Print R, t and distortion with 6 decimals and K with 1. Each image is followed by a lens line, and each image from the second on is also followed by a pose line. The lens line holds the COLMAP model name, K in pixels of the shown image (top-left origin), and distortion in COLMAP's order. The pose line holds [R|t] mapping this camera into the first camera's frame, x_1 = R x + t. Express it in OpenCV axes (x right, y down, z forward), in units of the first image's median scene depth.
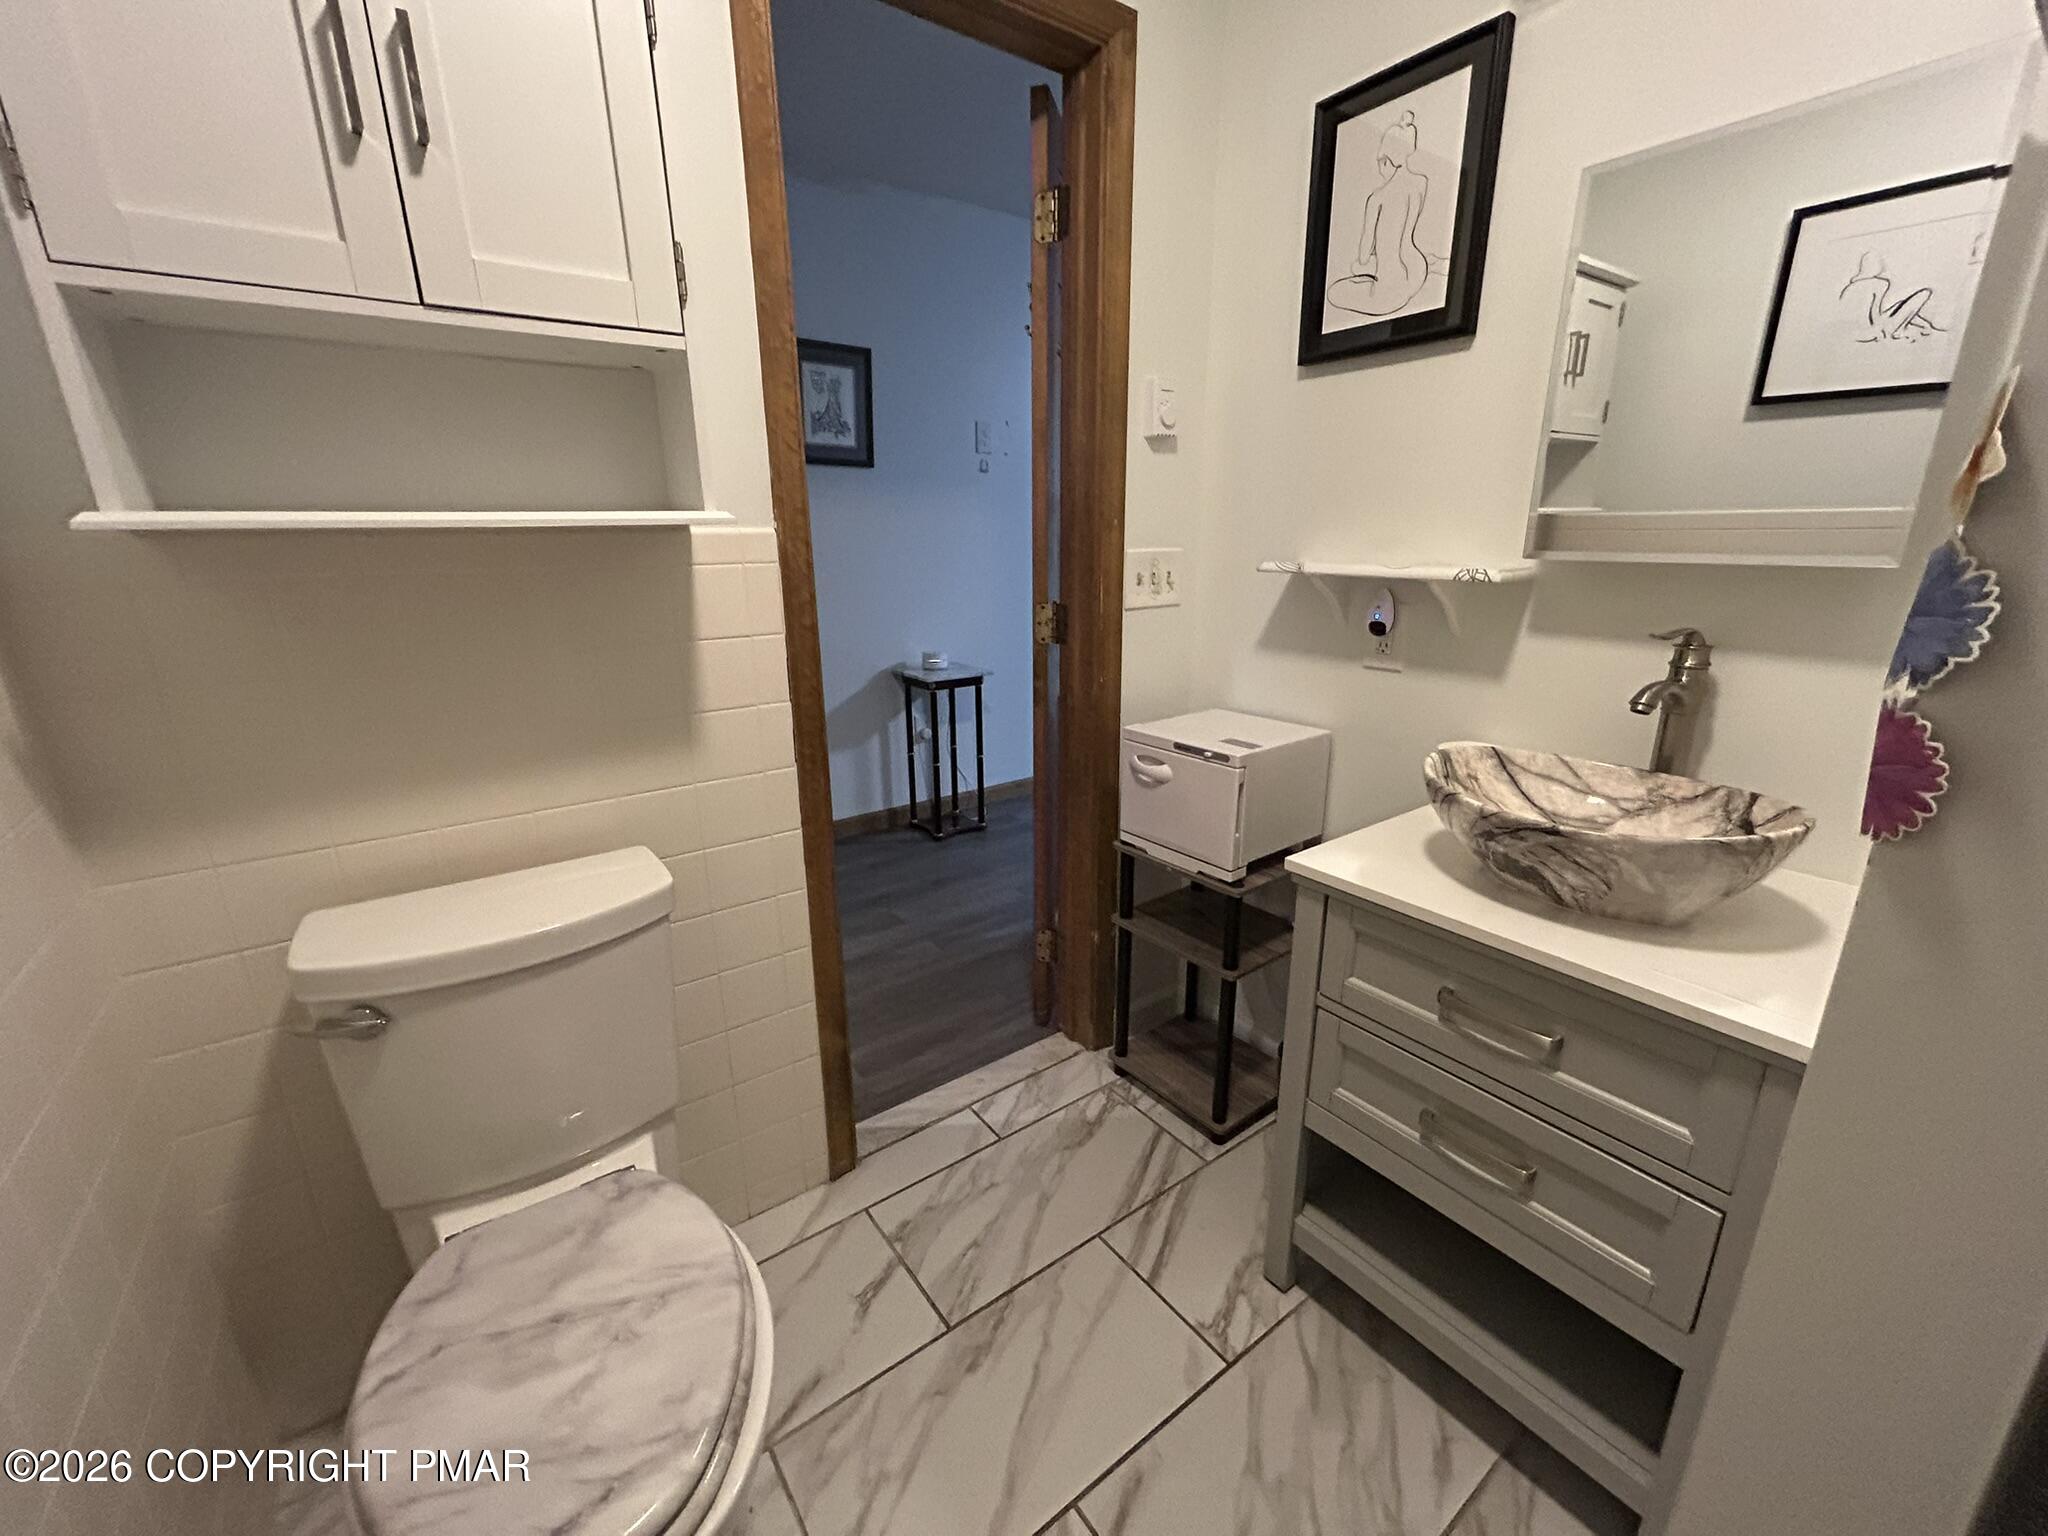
lens RADIAL K [[825.4, 0, 1024.0], [0, 825.4, 768.0], [0, 0, 1]] dist [-0.003538, 0.000342]
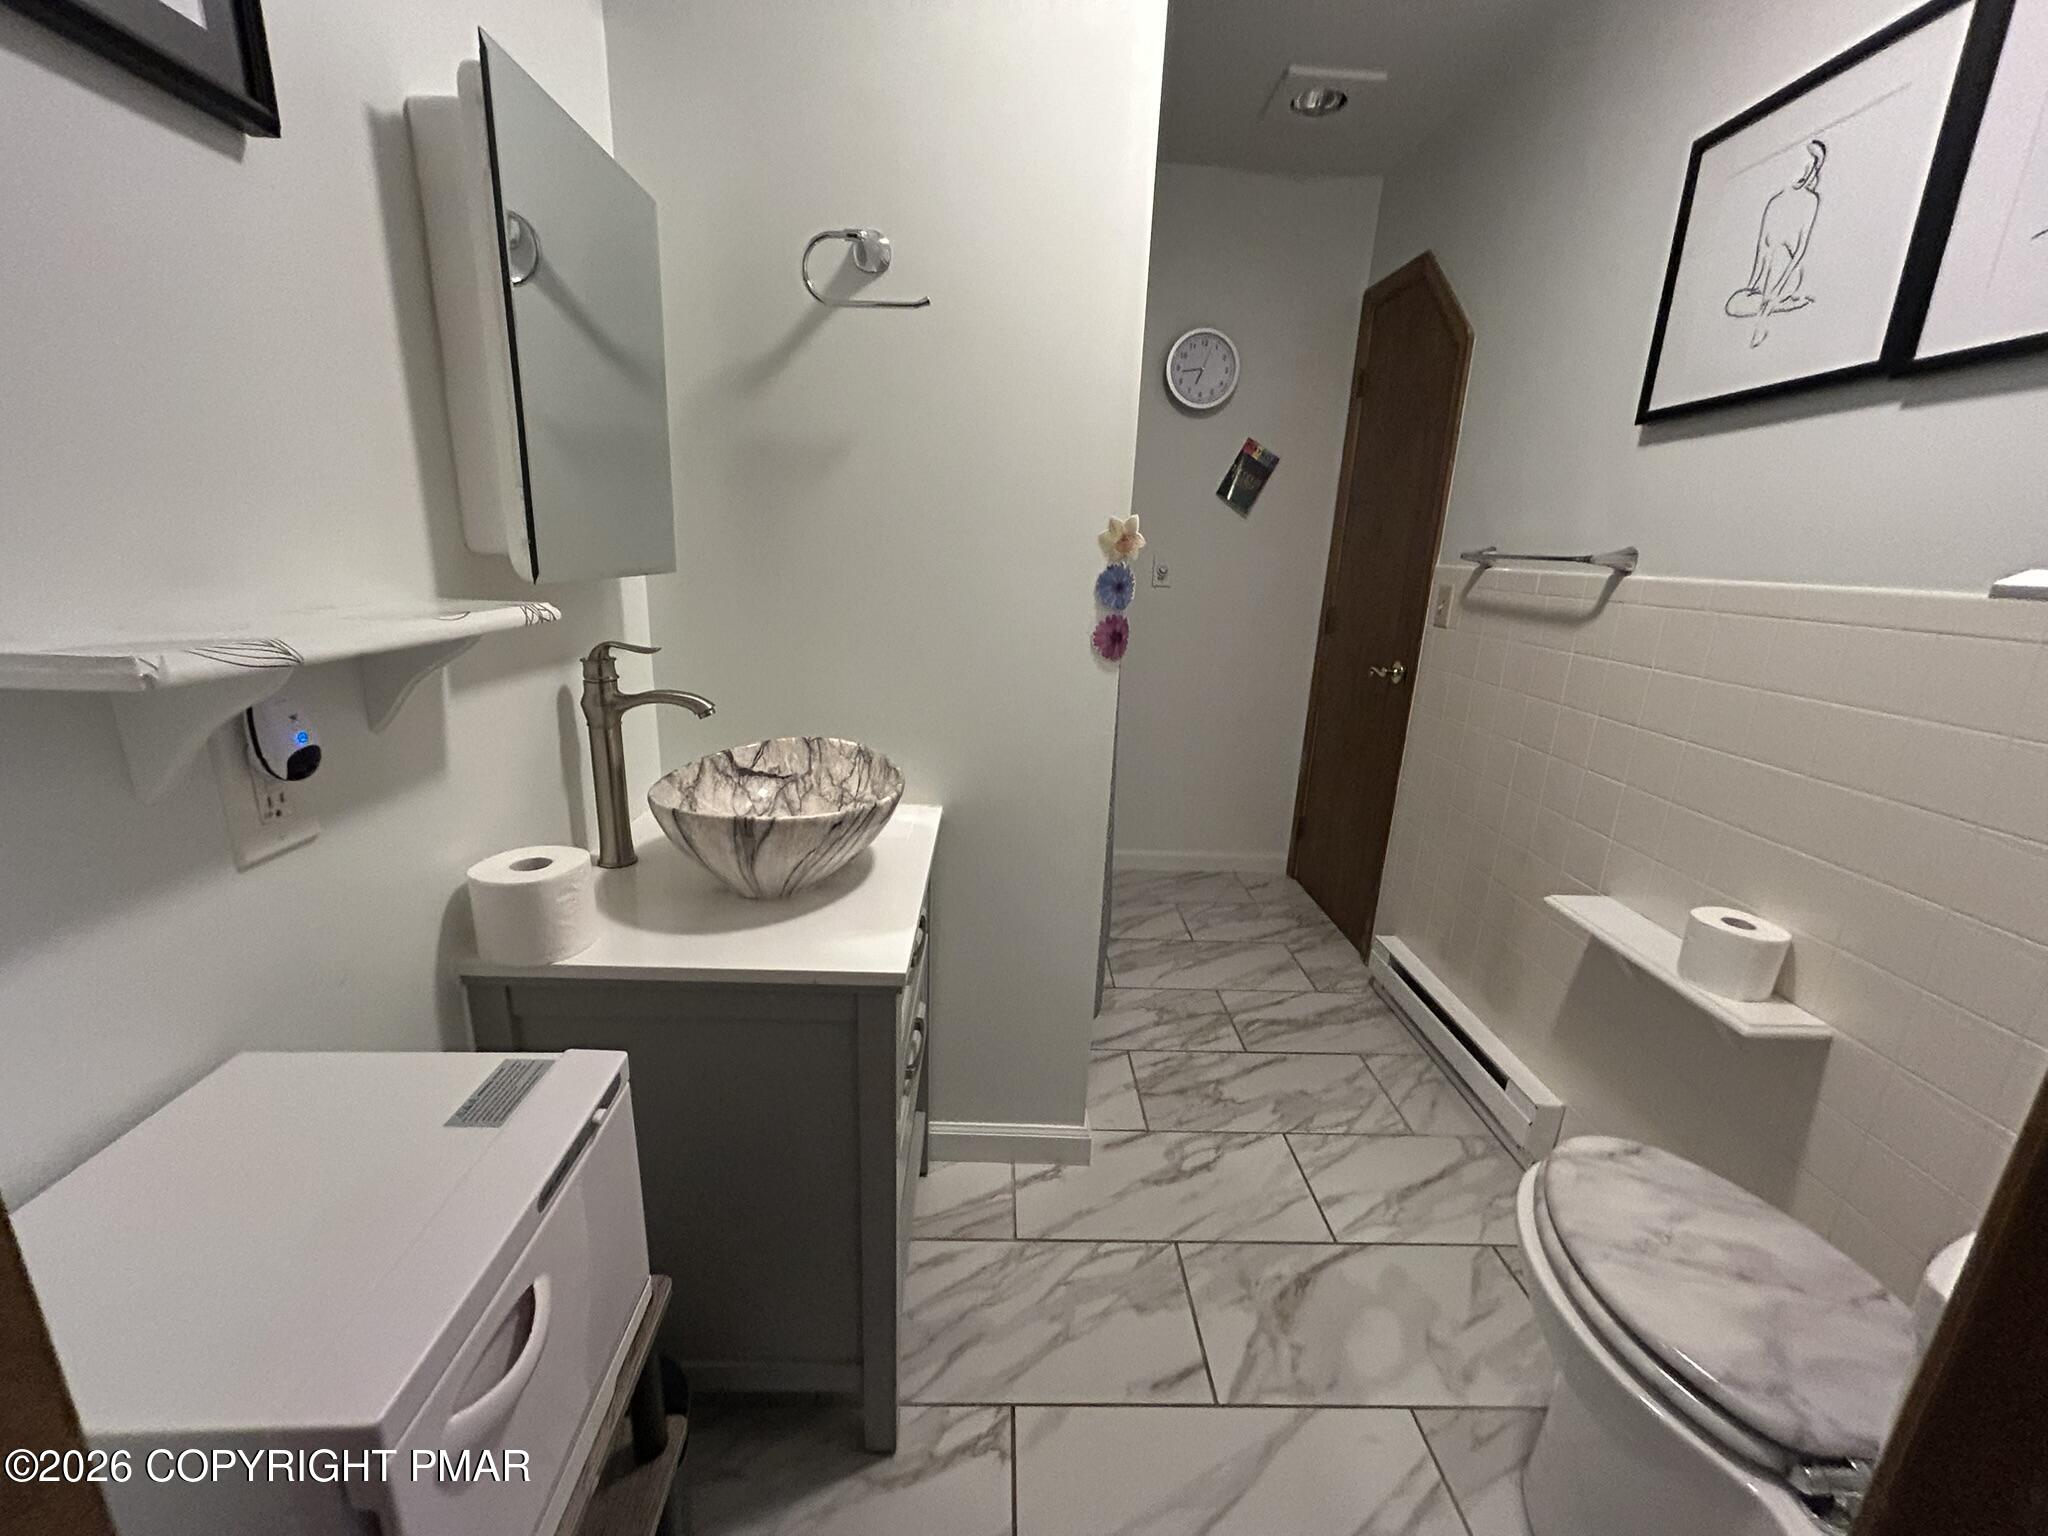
lens RADIAL K [[825.4, 0, 1024.0], [0, 825.4, 768.0], [0, 0, 1]] dist [-0.003538, 0.000342]
pose [[-0.820593, -0.171722, 0.545104, -0.164951], [0.127779, 0.874521, 0.467853, -0.396116], [-0.557045, 0.453569, -0.695683, 1.334703]]
